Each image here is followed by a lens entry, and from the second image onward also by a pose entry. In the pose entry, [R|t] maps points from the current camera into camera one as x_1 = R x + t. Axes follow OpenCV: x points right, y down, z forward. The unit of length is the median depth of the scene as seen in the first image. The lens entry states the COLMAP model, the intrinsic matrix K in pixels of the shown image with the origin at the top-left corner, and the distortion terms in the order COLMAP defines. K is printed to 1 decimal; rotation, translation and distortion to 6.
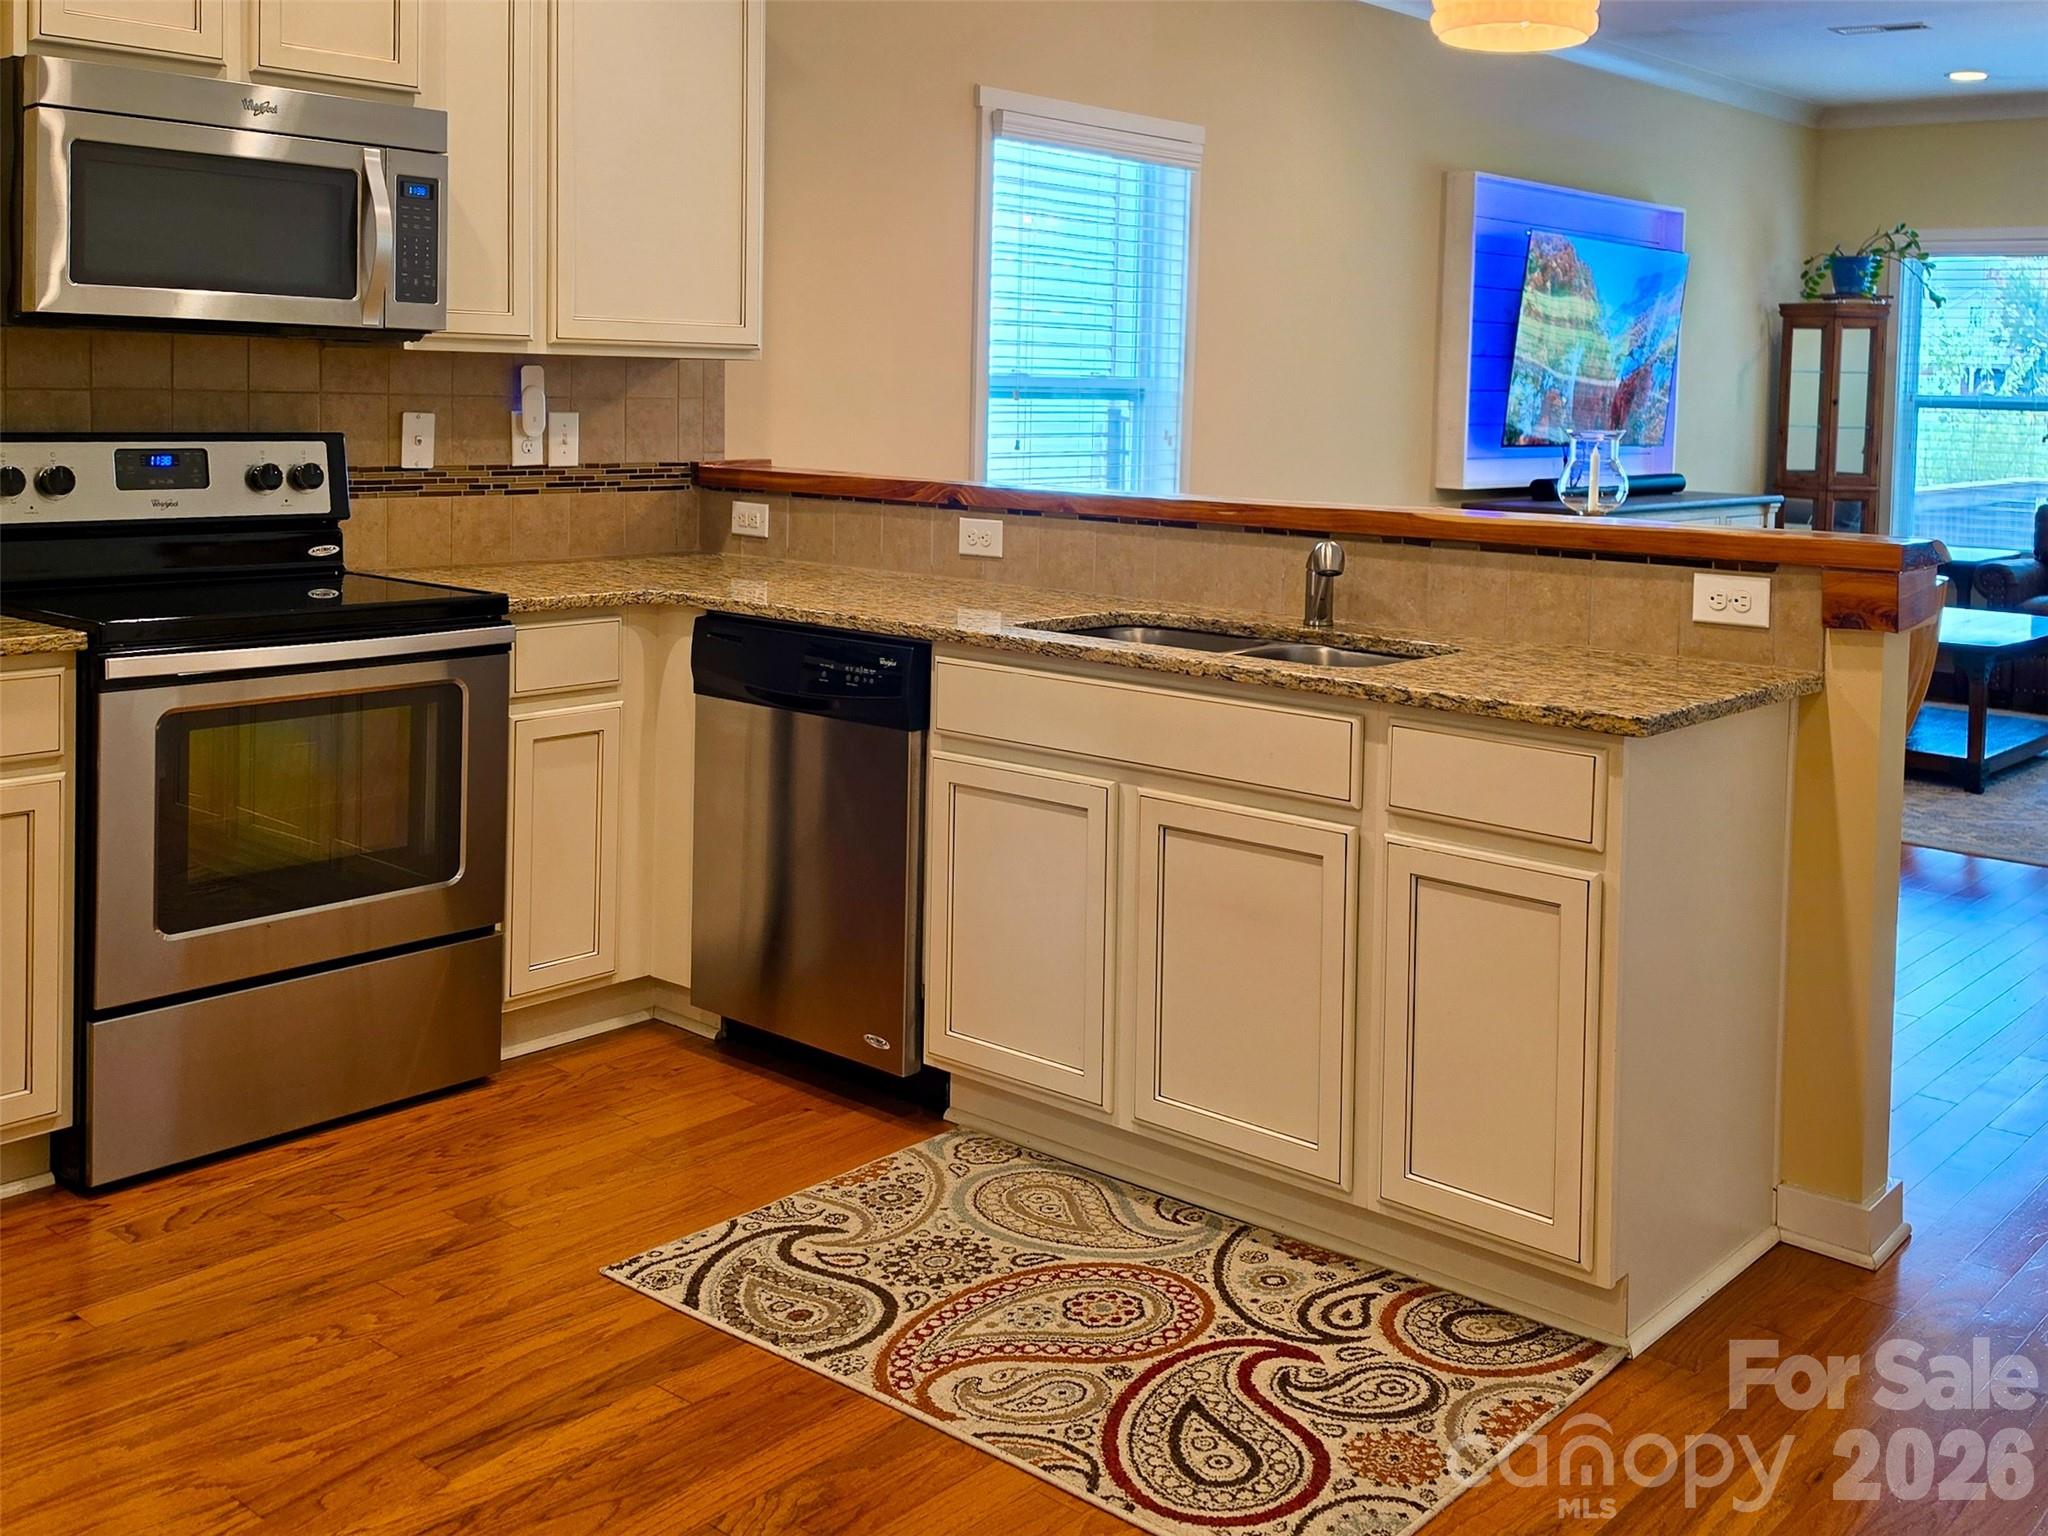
lens RADIAL K [[2053.6, 0, 1025.8], [0, 2053.6, 592.7], [0, 0, 1]] dist [0.201711, -0.449048]
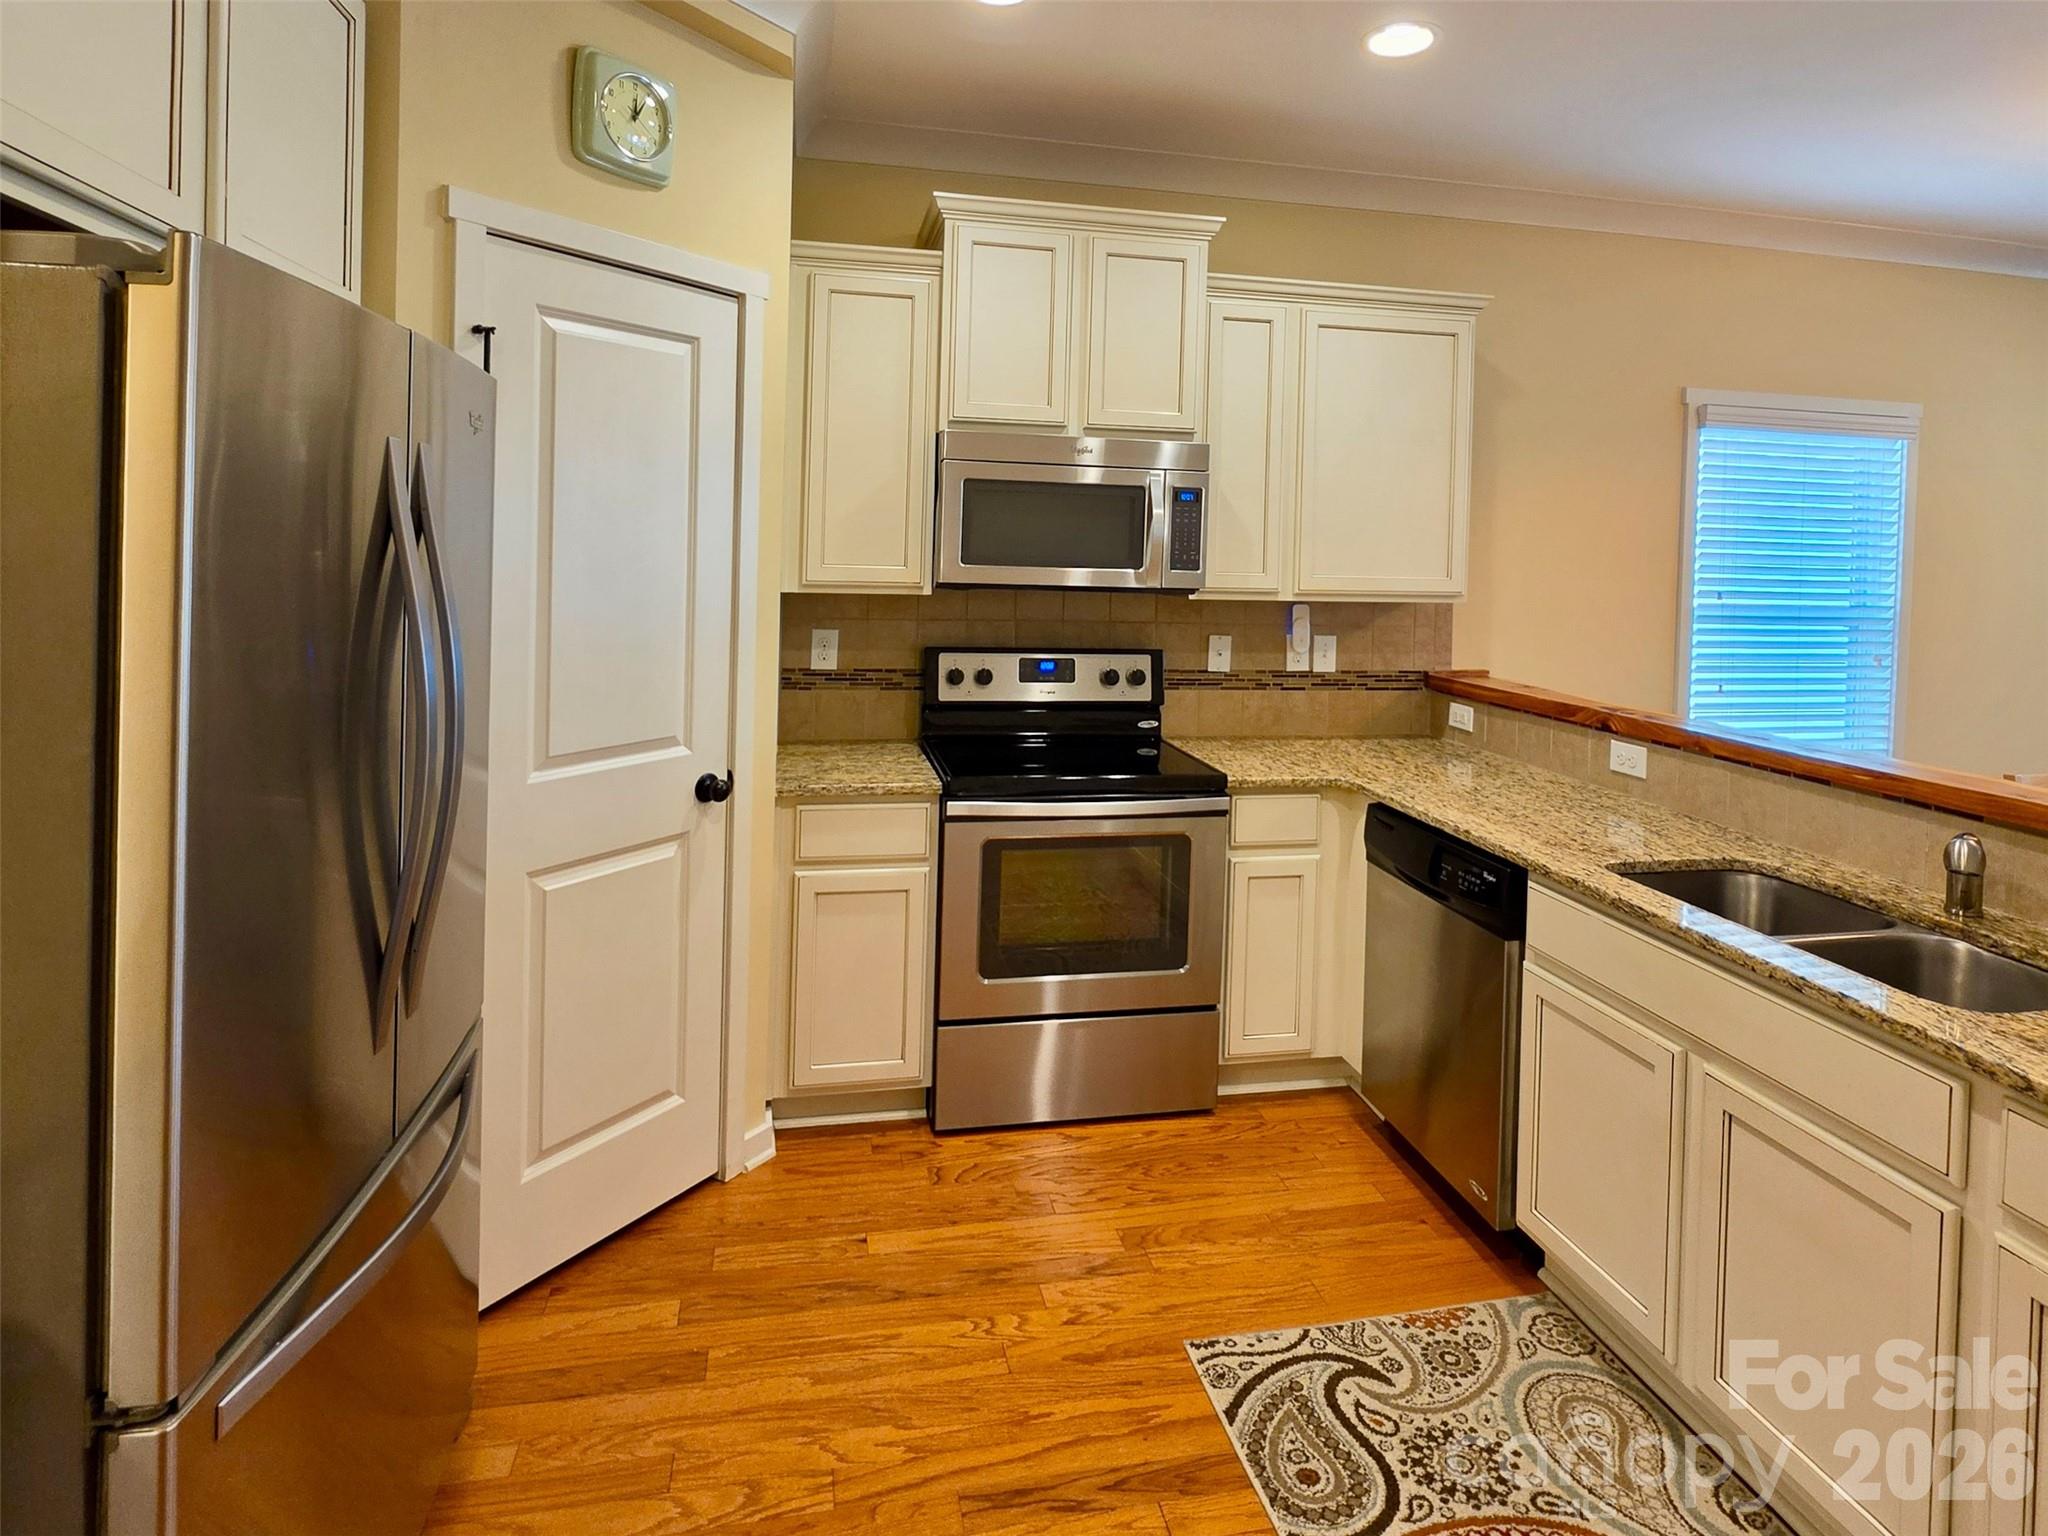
lens RADIAL K [[1115.7, 0, 1027.3], [0, 1115.7, 586.4], [0, 0, 1]] dist [-0.003036, -0.001113]
pose [[0.797525, 0.019093, -0.602983, 0.102527], [-0.069231, 0.995793, -0.060035, -0.074267], [0.599300, 0.089624, 0.795492, 0.307491]]
